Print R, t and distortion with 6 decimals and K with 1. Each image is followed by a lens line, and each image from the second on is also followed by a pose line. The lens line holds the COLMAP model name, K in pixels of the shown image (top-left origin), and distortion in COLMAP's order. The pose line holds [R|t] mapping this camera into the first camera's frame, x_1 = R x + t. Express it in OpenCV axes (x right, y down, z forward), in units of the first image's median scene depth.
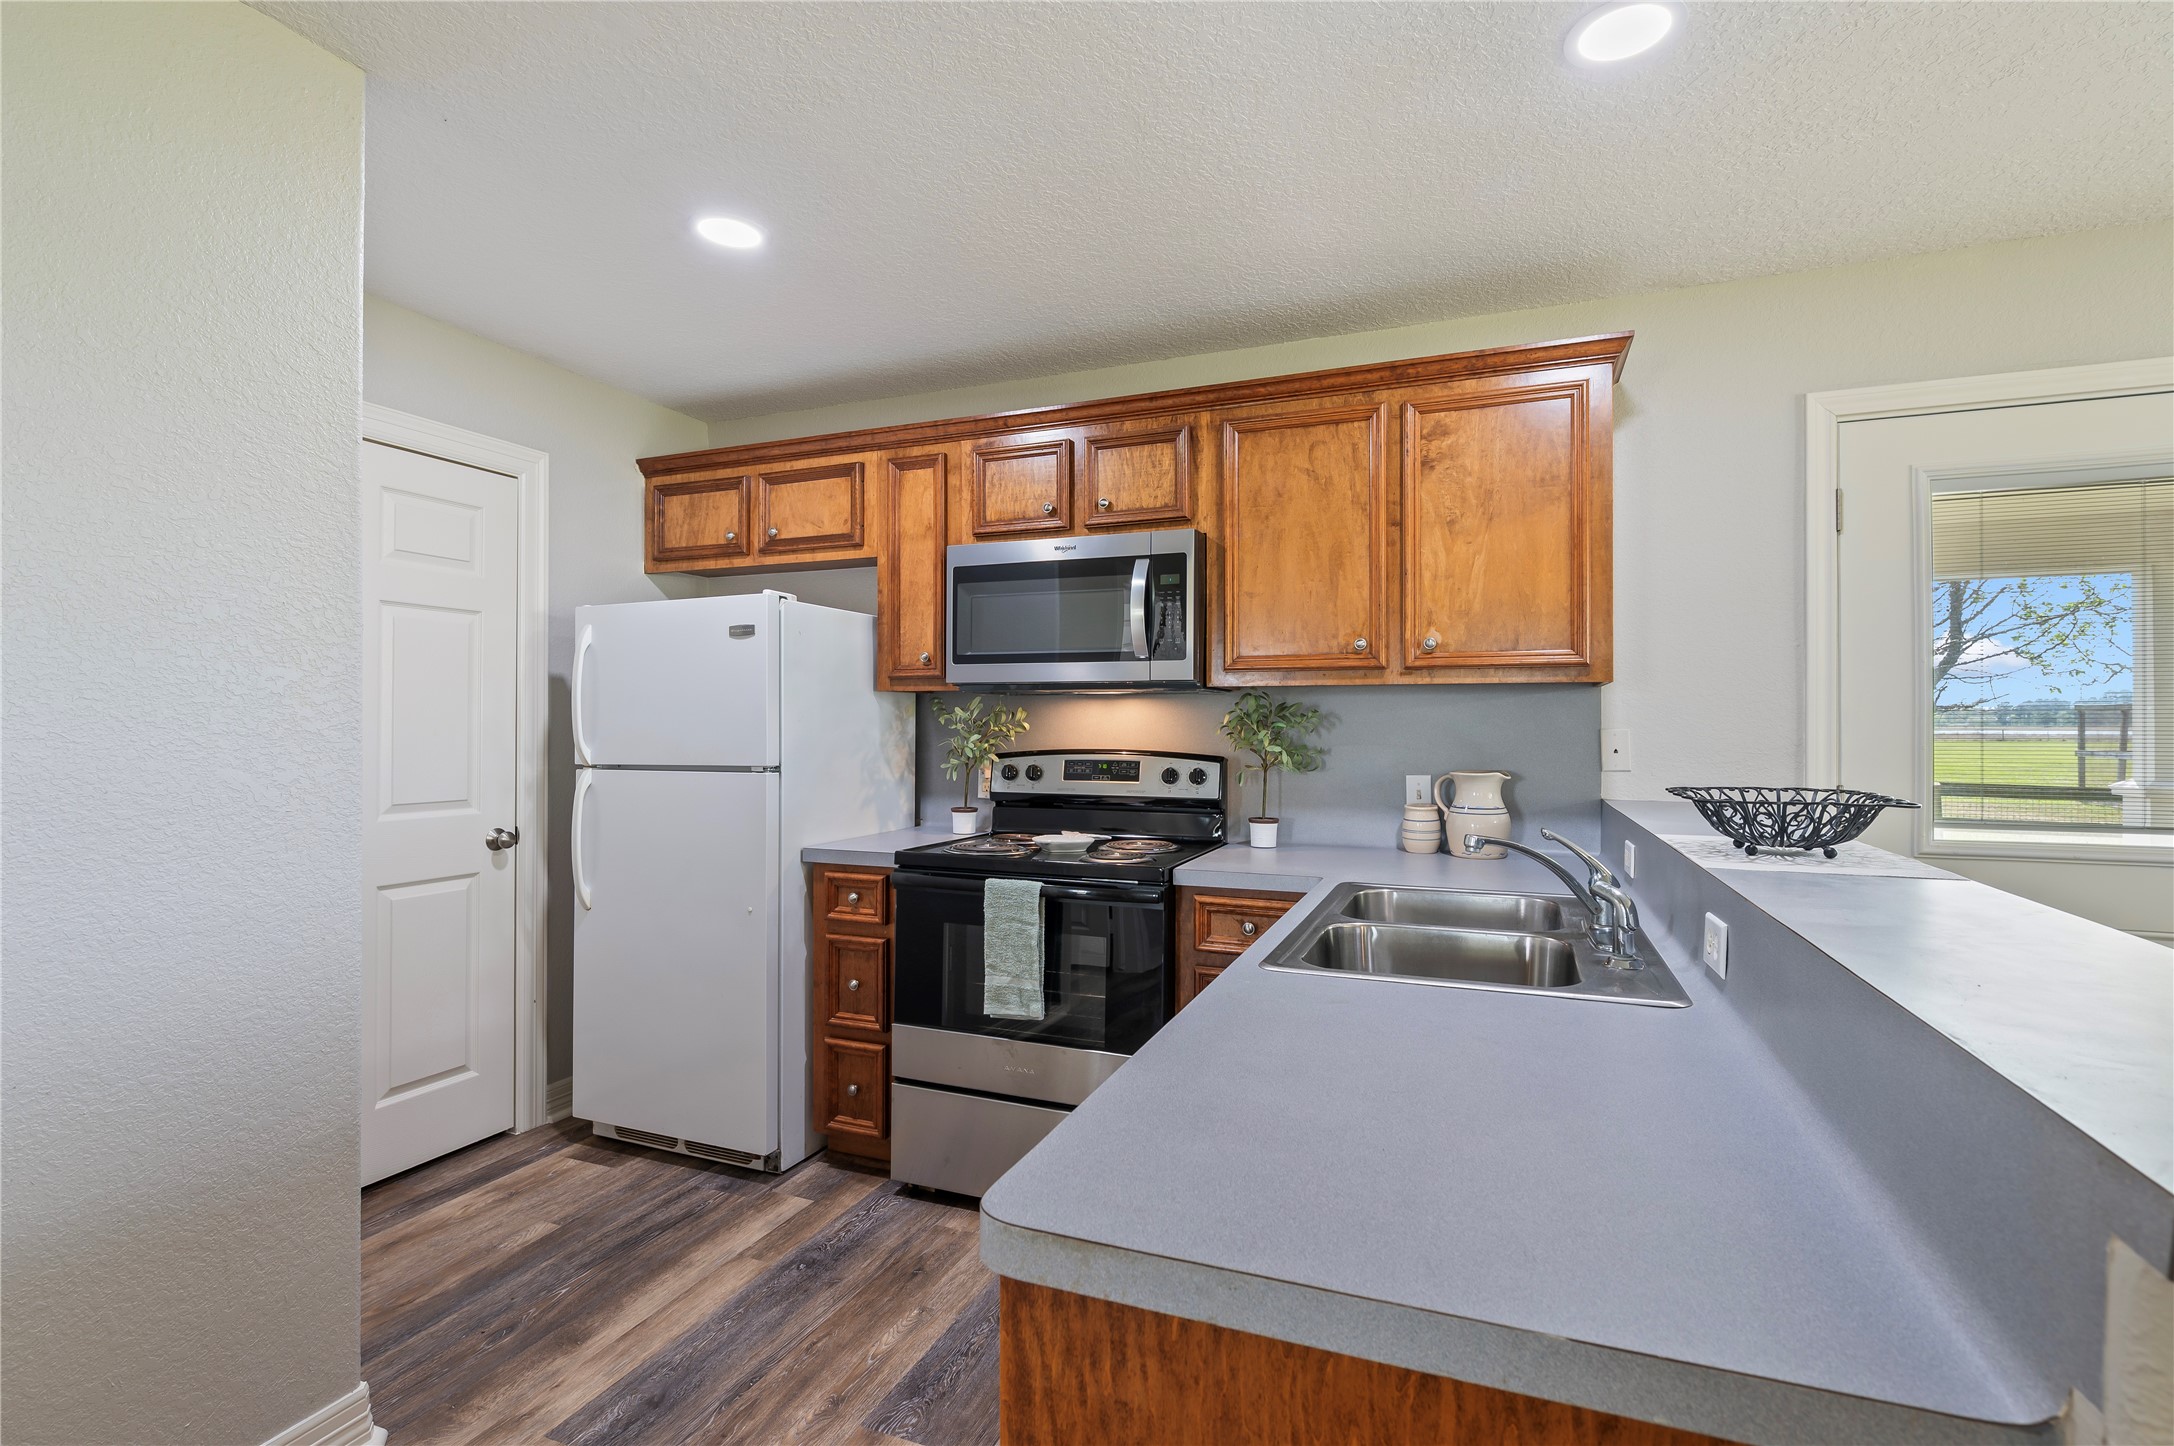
lens RADIAL K [[969.0, 0, 1091.4], [0, 969.0, 719.9], [0, 0, 1]] dist [0.000802, 0.000115]
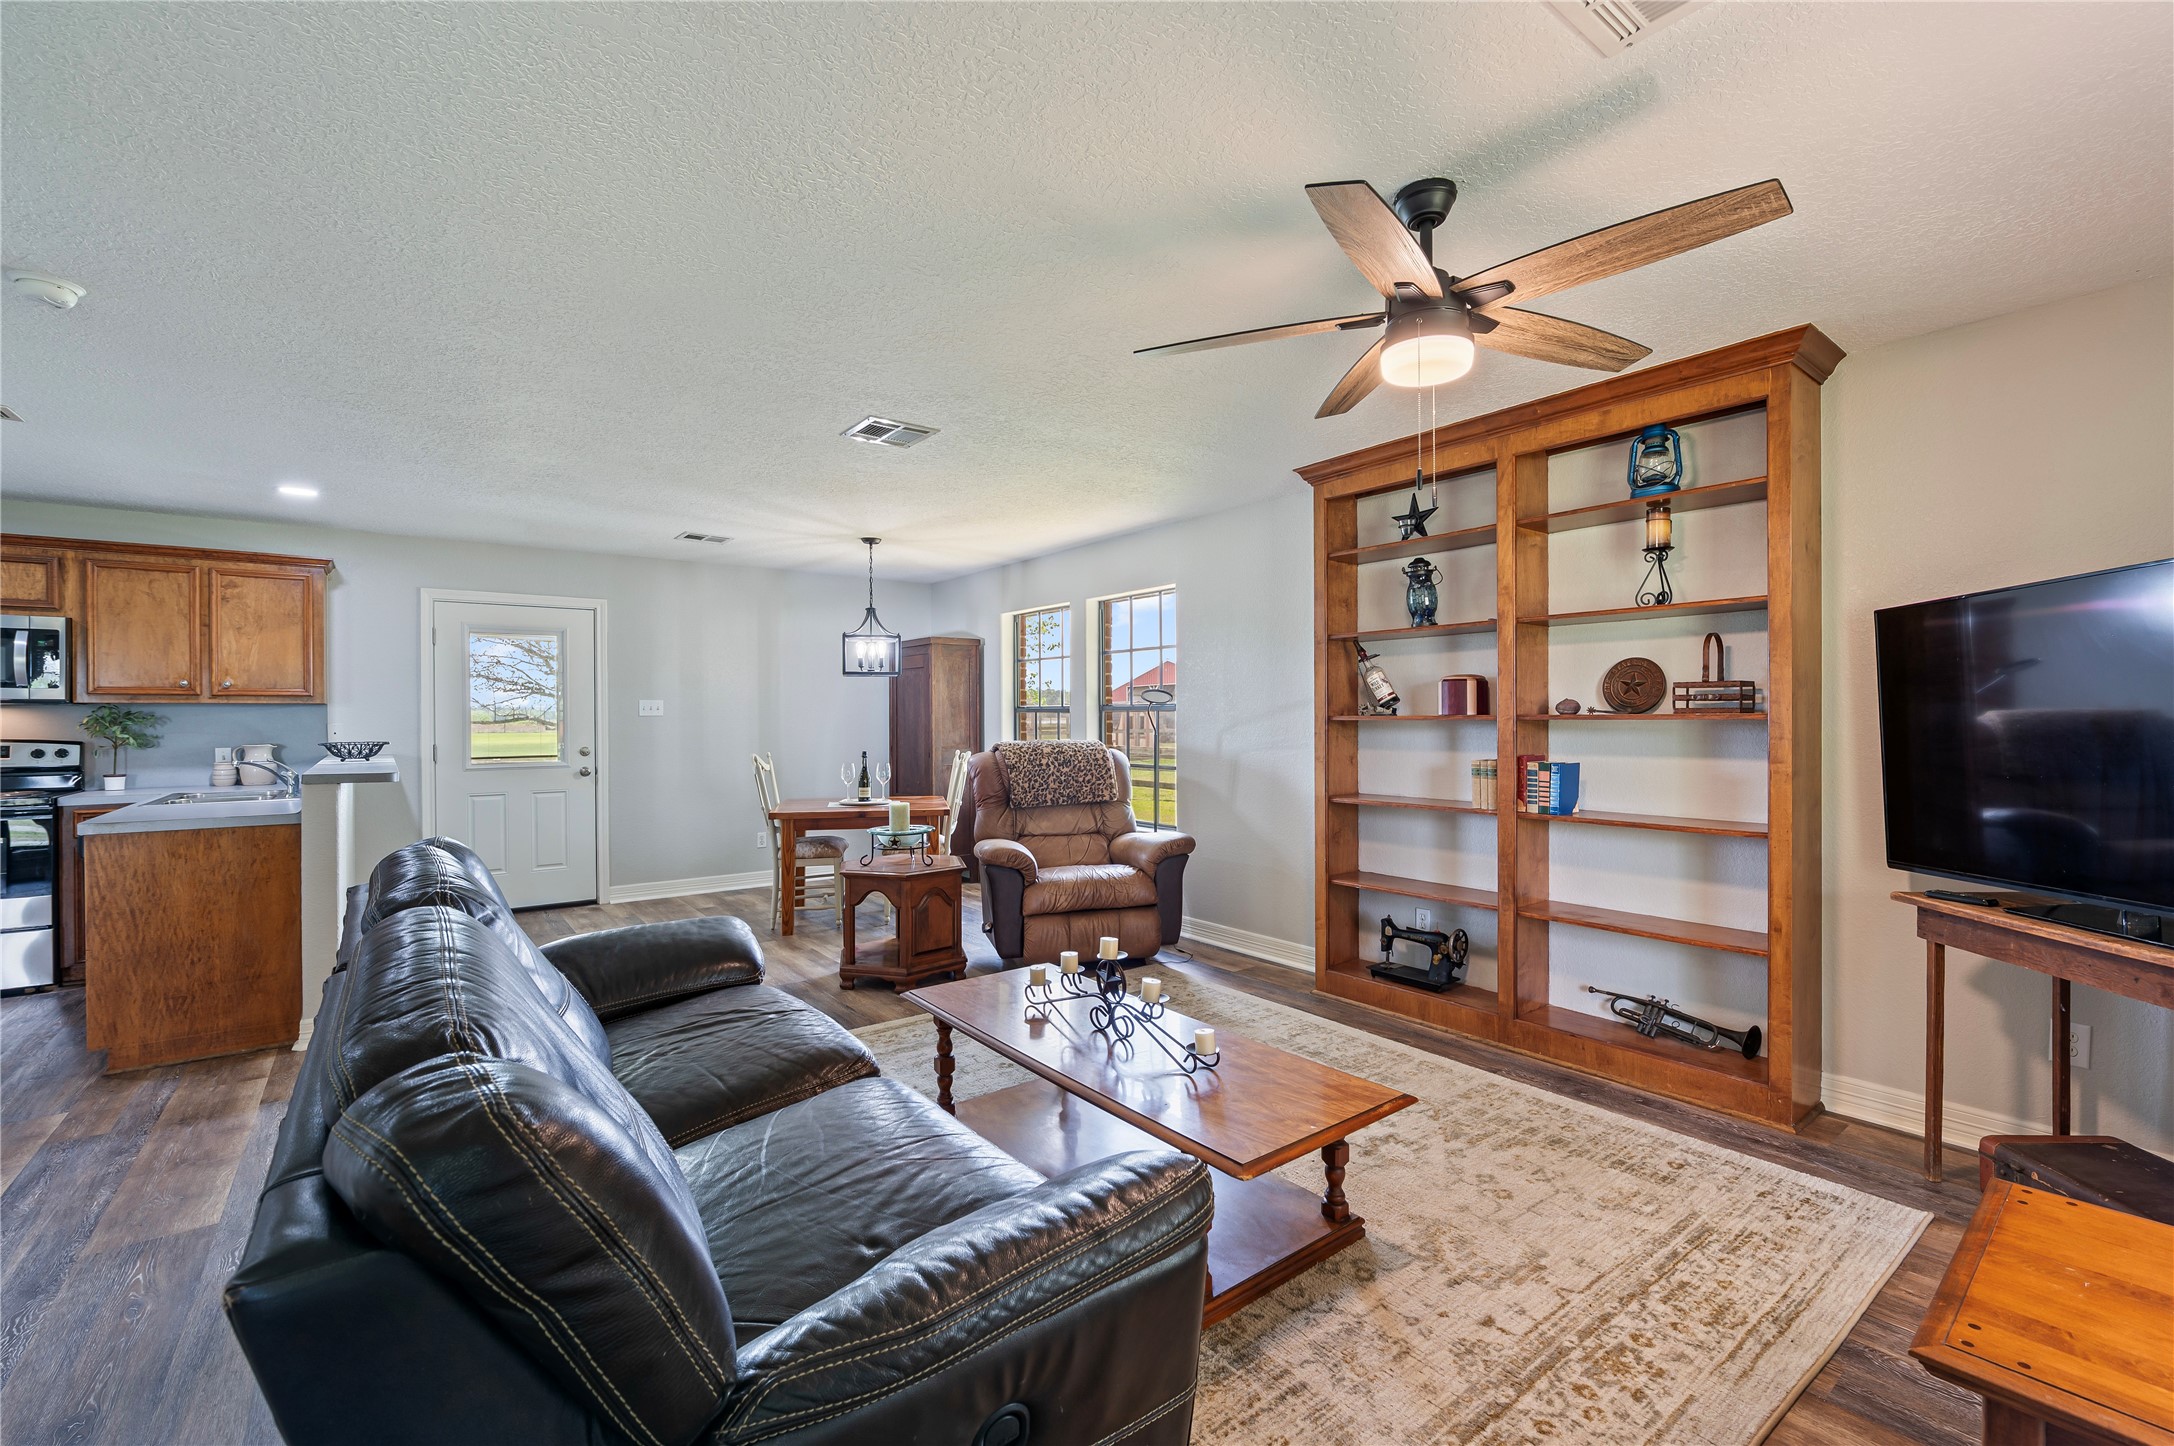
lens RADIAL K [[935.6, 0, 1087.9], [0, 935.6, 719.0], [0, 0, 1]] dist [-0.011556, -0.000631]
pose [[0.504801, -0.007035, 0.863207, -0.423754], [0.004125, 0.999975, 0.005737, -0.005517], [-0.863226, 0.000665, 0.504818, -1.555948]]
